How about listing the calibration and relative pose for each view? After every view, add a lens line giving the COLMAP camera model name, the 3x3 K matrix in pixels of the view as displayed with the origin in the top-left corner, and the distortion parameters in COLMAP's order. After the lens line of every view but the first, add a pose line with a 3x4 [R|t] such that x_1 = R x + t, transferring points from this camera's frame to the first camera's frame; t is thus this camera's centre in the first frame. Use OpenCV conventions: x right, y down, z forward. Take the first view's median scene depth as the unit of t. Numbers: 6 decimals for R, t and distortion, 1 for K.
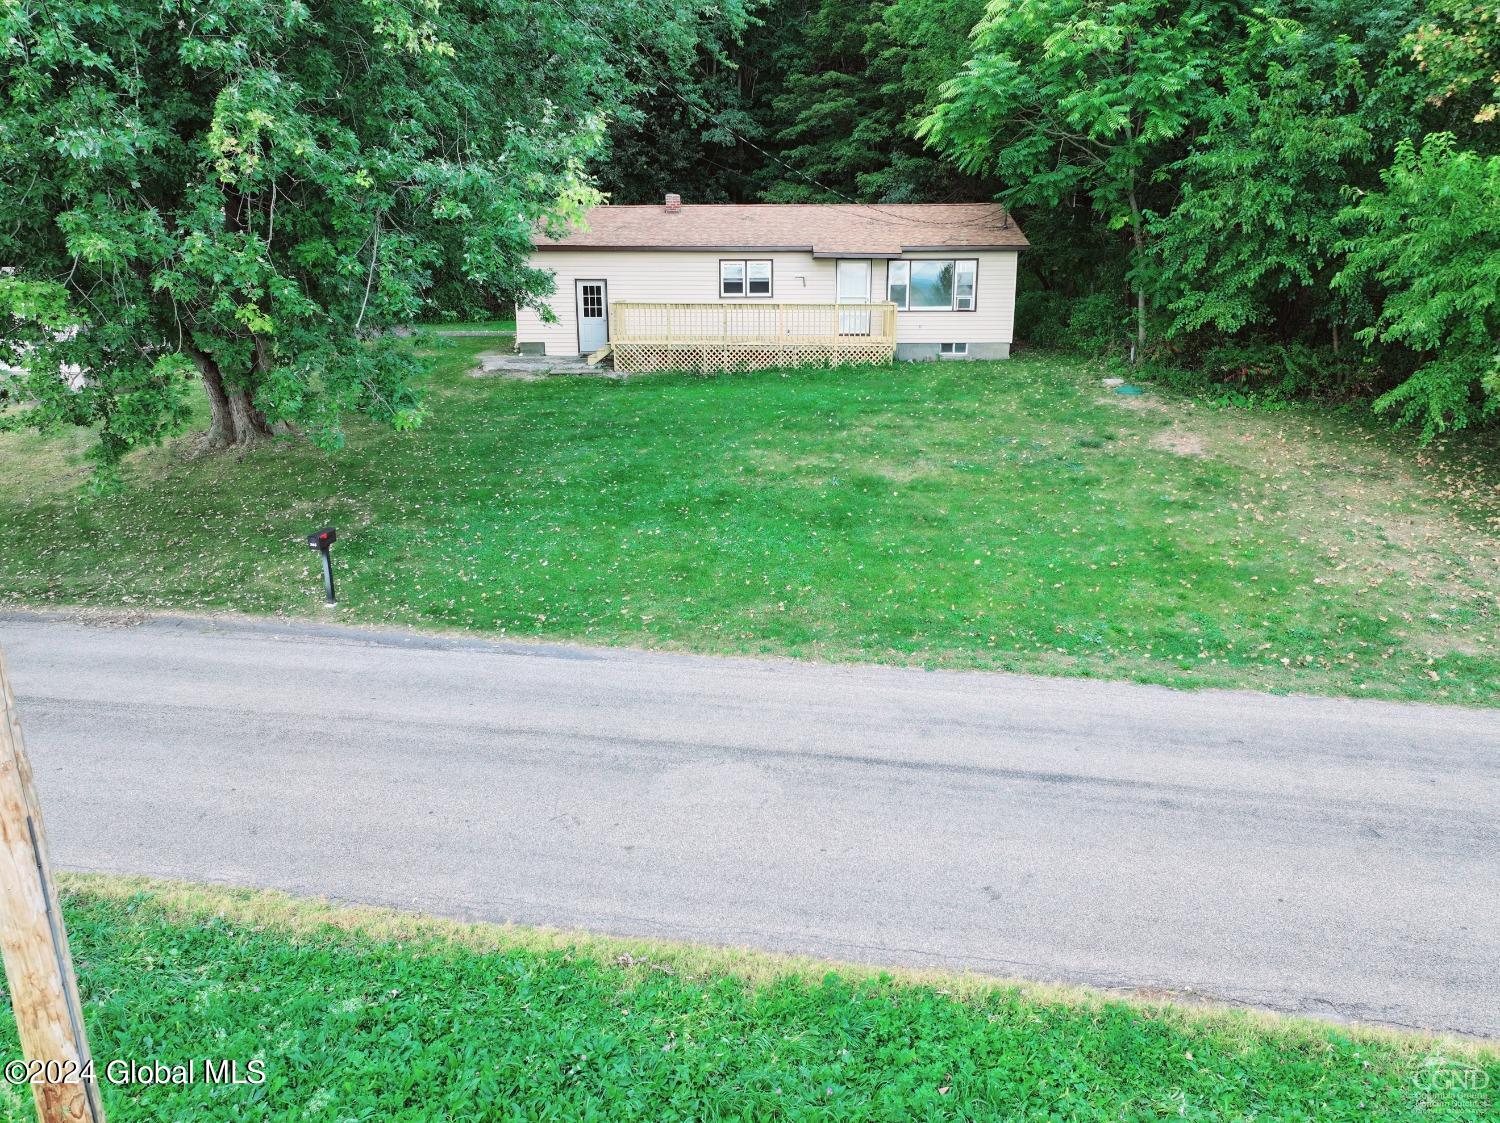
lens RADIAL K [[1038.8, 0, 747.5], [0, 1038.8, 568.3], [0, 0, 1]] dist [-0.000457, 0.012830]
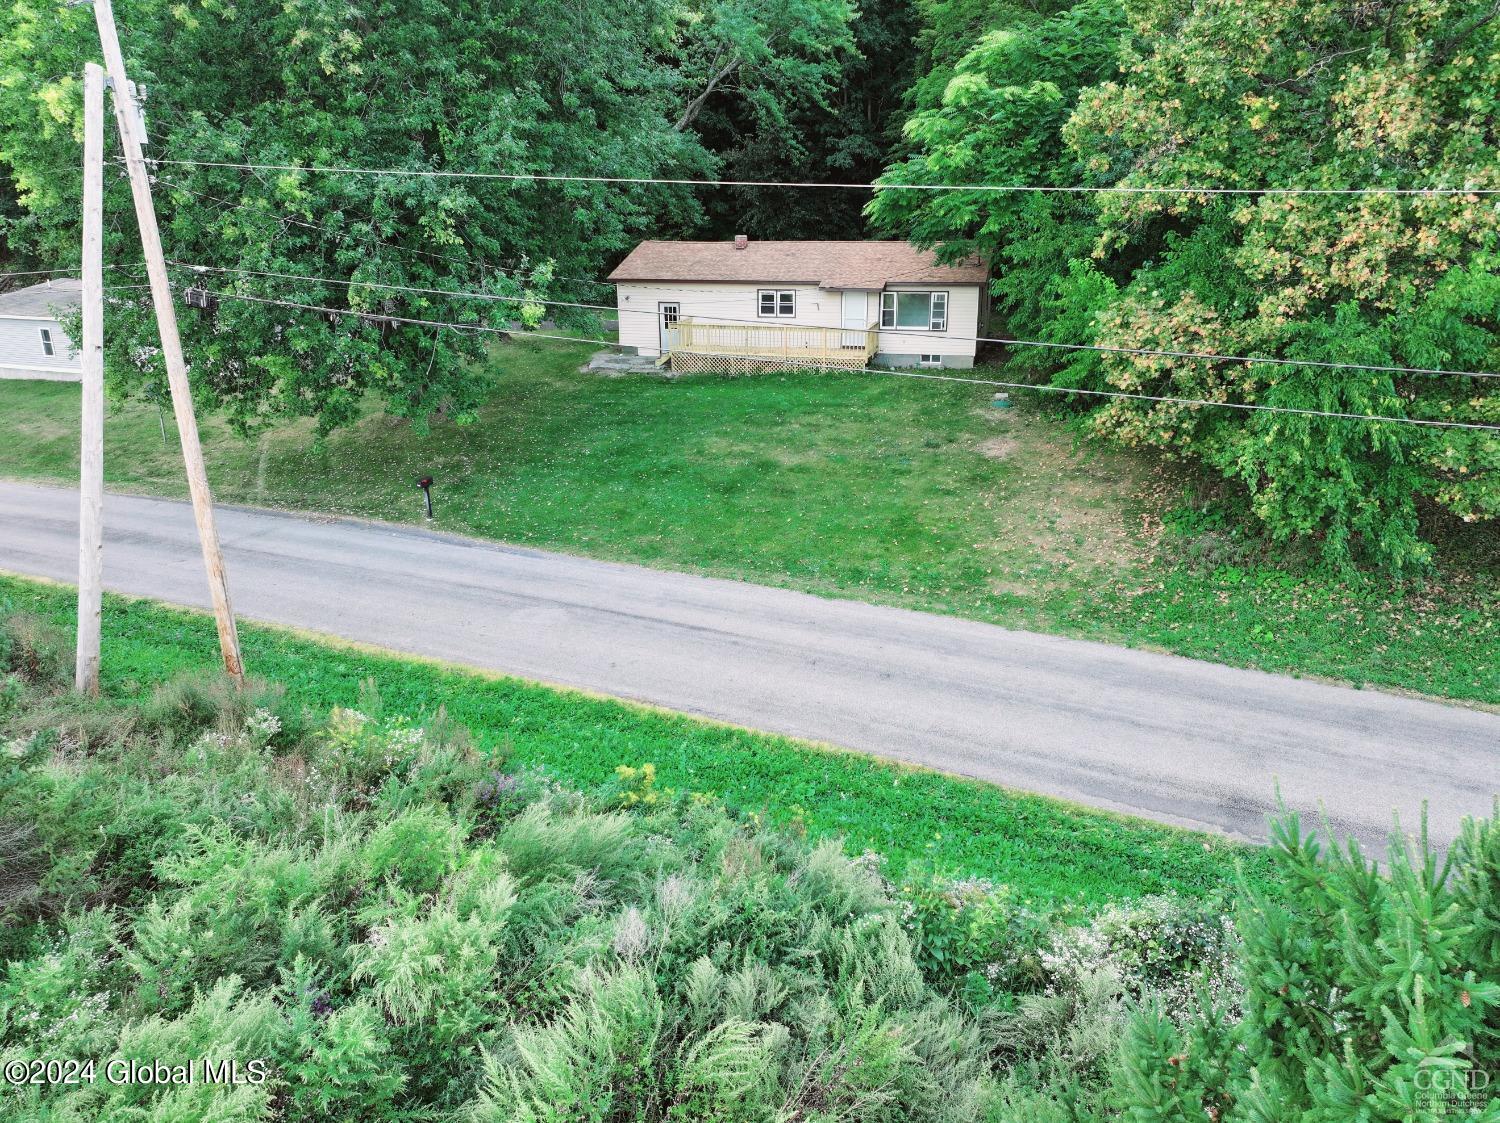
lens RADIAL K [[1038.8, 0, 753.0], [0, 1038.8, 556.7], [0, 0, 1]] dist [-0.000457, 0.012830]
pose [[0.965402, 0.076065, -0.249427, 0.570787], [-0.065071, 0.996523, 0.052042, -0.029357], [0.252519, -0.034011, 0.966994, -0.574278]]
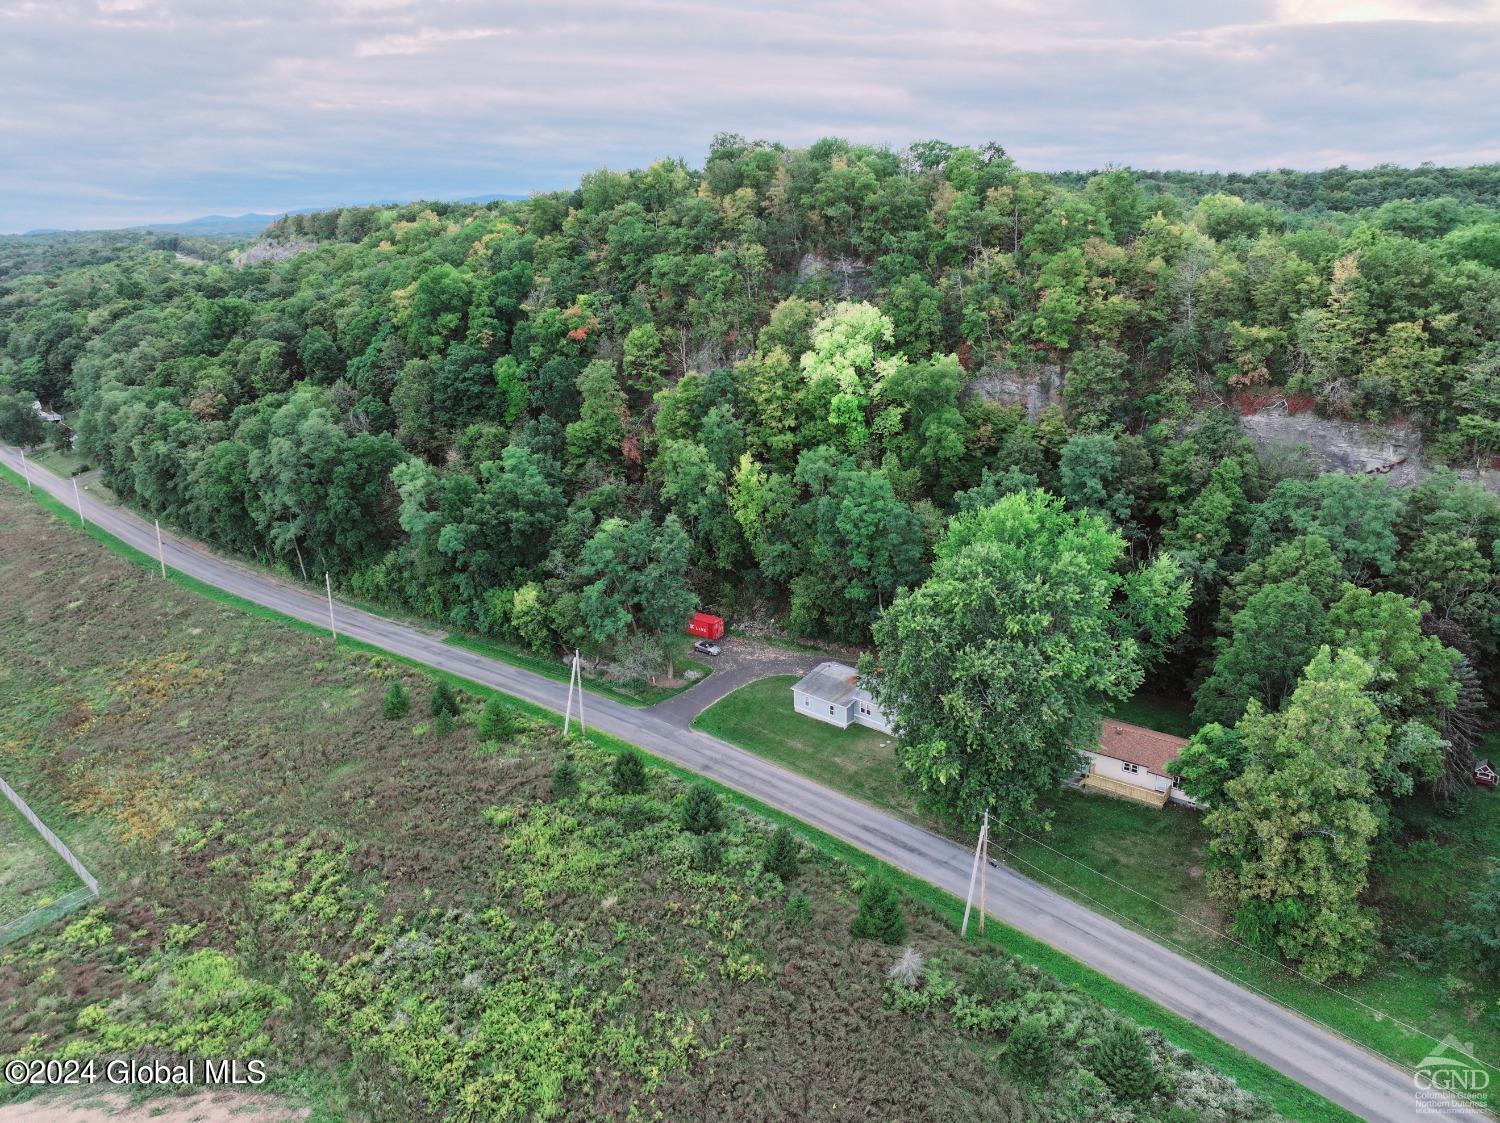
lens RADIAL K [[1038.8, 0, 750.1], [0, 1038.8, 555.8], [0, 0, 1]] dist [-0.000457, 0.012830]
pose [[0.801244, 0.158679, -0.576914, 1.501749], [-0.137146, 0.987228, 0.081061, -1.868869], [0.582409, 0.014172, 0.812773, -4.453183]]
